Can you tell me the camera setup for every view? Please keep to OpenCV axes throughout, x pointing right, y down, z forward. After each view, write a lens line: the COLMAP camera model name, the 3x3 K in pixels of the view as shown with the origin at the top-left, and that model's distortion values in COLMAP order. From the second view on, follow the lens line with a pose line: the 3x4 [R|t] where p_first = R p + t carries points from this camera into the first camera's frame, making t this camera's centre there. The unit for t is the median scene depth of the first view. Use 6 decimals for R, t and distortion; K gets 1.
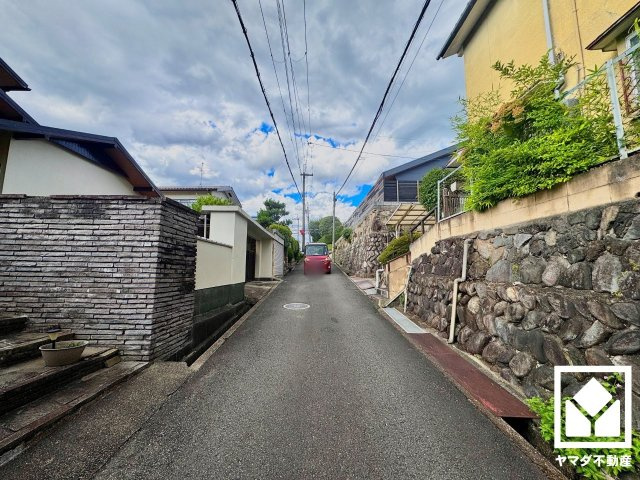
lens RADIAL K [[255.1, 0, 318.7], [0, 255.1, 238.5], [0, 0, 1]] dist [-0.000895, 0.000088]
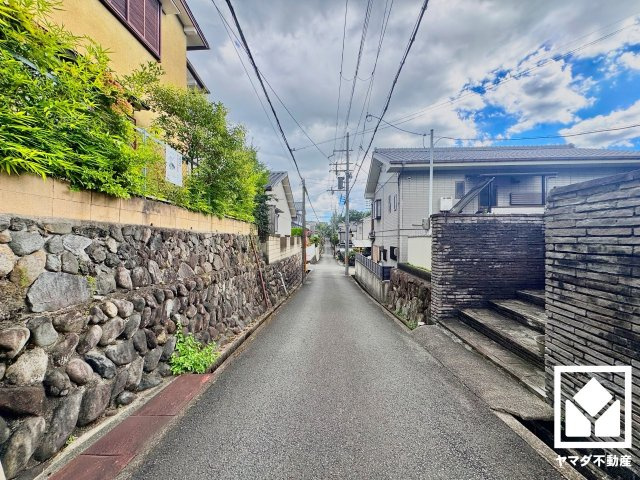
lens RADIAL K [[255.1, 0, 318.7], [0, 255.1, 238.5], [0, 0, 1]] dist [-0.000895, 0.000088]
pose [[-0.998789, -0.006816, 0.048732, 0.033385], [-0.012505, 0.993006, -0.117402, 0.072032], [-0.047591, -0.117870, -0.991888, 1.753738]]
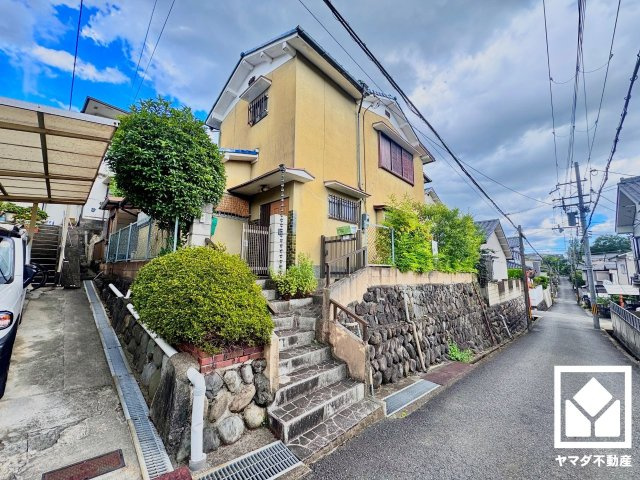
lens RADIAL K [[255.1, 0, 318.7], [0, 255.1, 238.5], [0, 0, 1]] dist [-0.000895, 0.000088]
pose [[-0.711581, 0.084076, 0.697555, -0.091181], [-0.095577, 0.972002, -0.214654, 0.092401], [-0.696073, -0.219414, -0.683623, 3.054035]]
